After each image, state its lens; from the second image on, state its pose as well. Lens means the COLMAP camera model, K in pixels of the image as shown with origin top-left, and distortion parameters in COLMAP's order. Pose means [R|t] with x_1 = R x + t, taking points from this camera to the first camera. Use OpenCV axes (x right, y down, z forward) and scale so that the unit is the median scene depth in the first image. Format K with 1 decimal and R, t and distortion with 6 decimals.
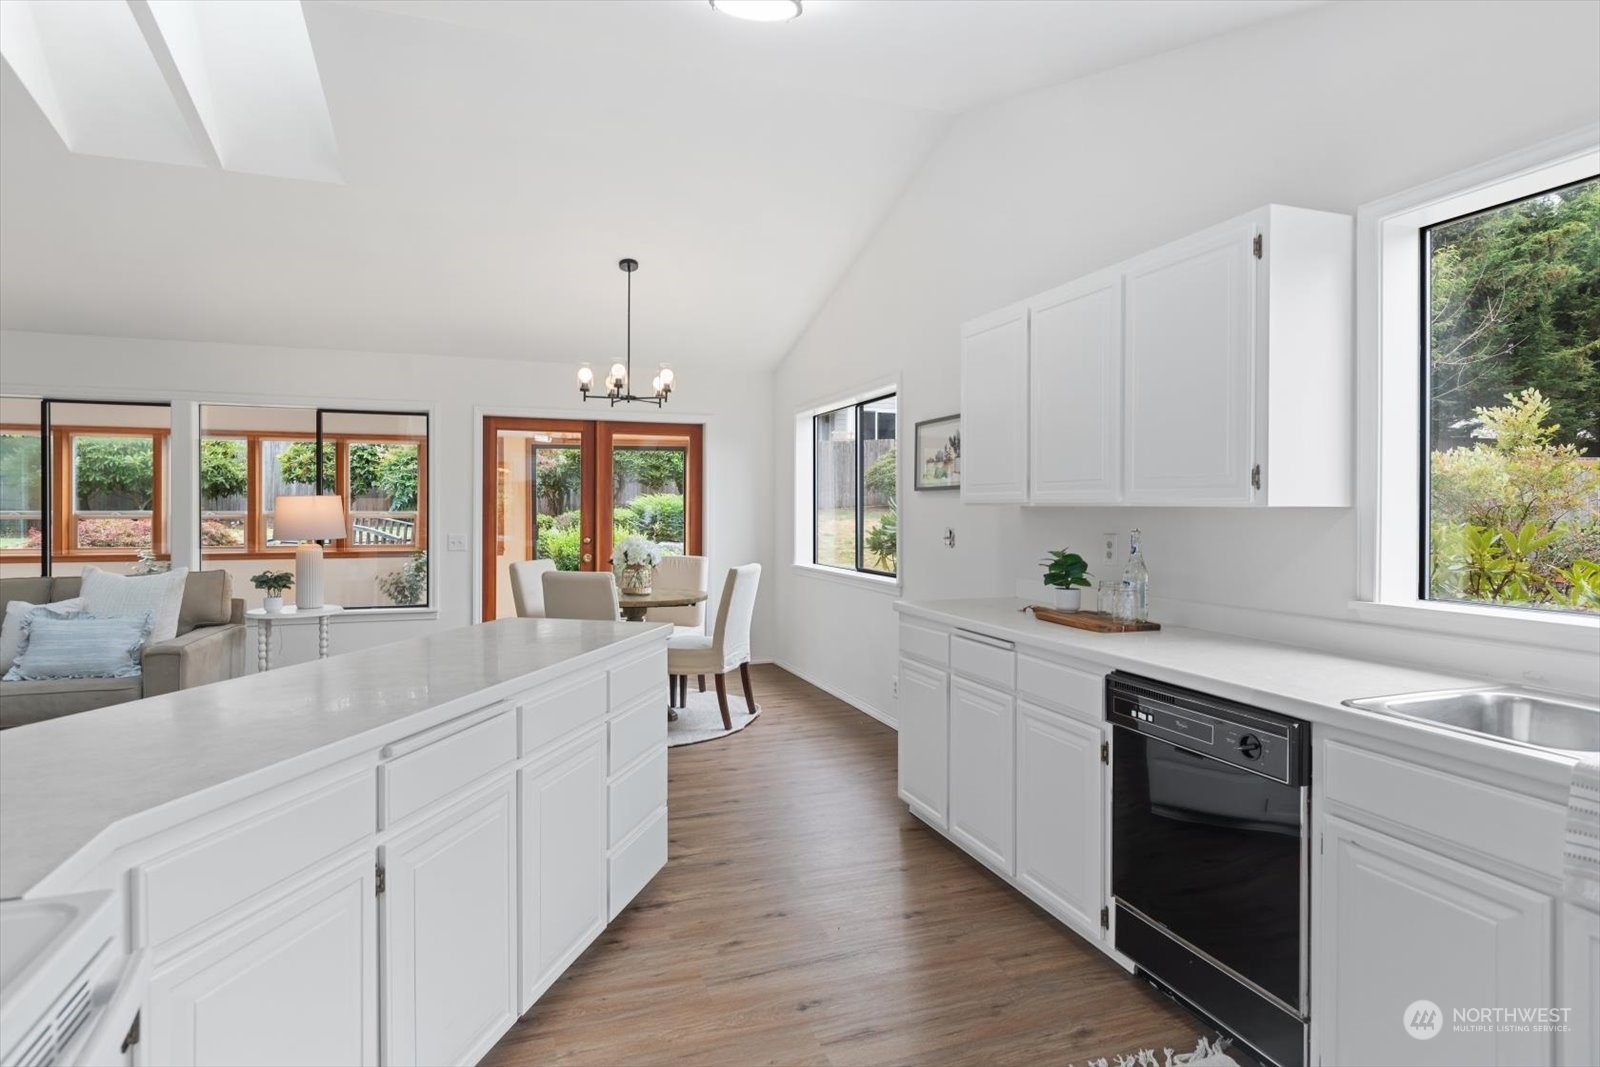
lens RADIAL K [[870.9, 0, 821.0], [0, 870.9, 504.1], [0, 0, 1]] dist [0.006110, 0.000964]
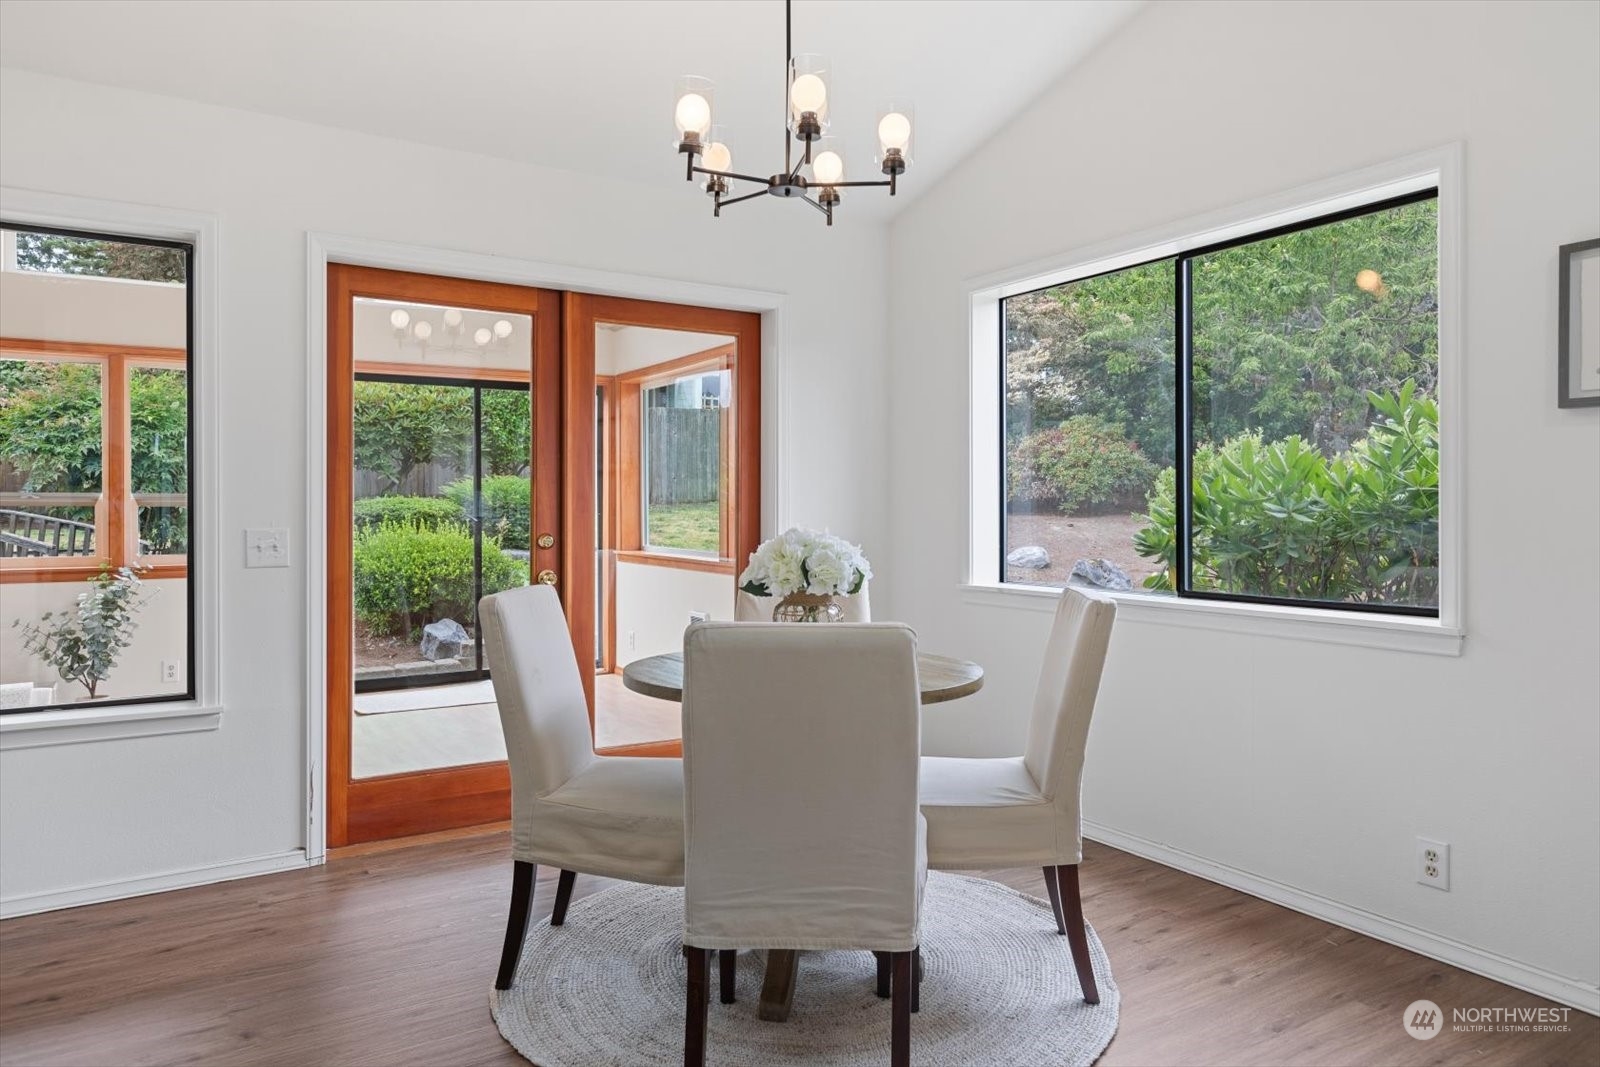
lens RADIAL K [[1049.9, 0, 821.9], [0, 1049.9, 507.9], [0, 0, 1]] dist [0.004213, 0.002270]
pose [[0.977020, -0.002233, 0.213134, -0.291522], [0.001433, 0.999991, 0.003906, 0.025537], [-0.213141, -0.003510, 0.977015, 0.487052]]
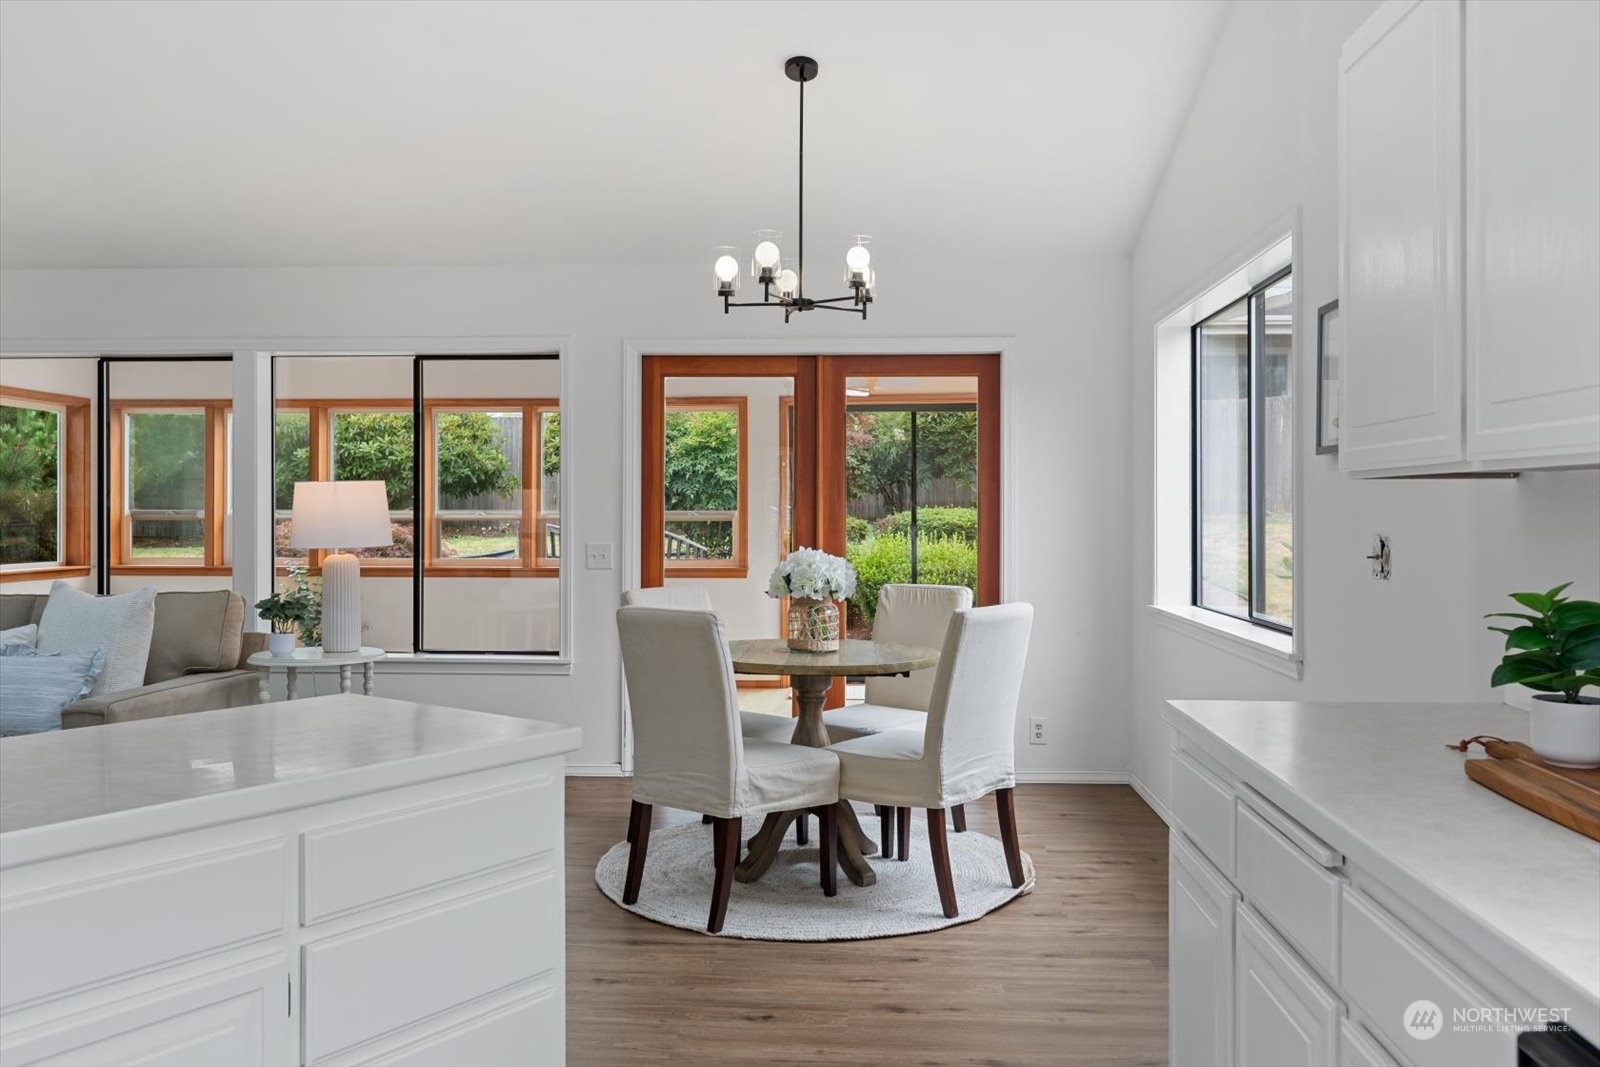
lens RADIAL K [[1307.8, 0, 804.8], [0, 1307.8, 500.9], [0, 0, 1]] dist [0.008961, -0.002703]
pose [[0.913485, -0.004404, -0.406849, 0.119171], [0.002696, 0.999985, -0.004772, 0.009764], [0.406864, 0.003262, 0.913483, 0.212080]]
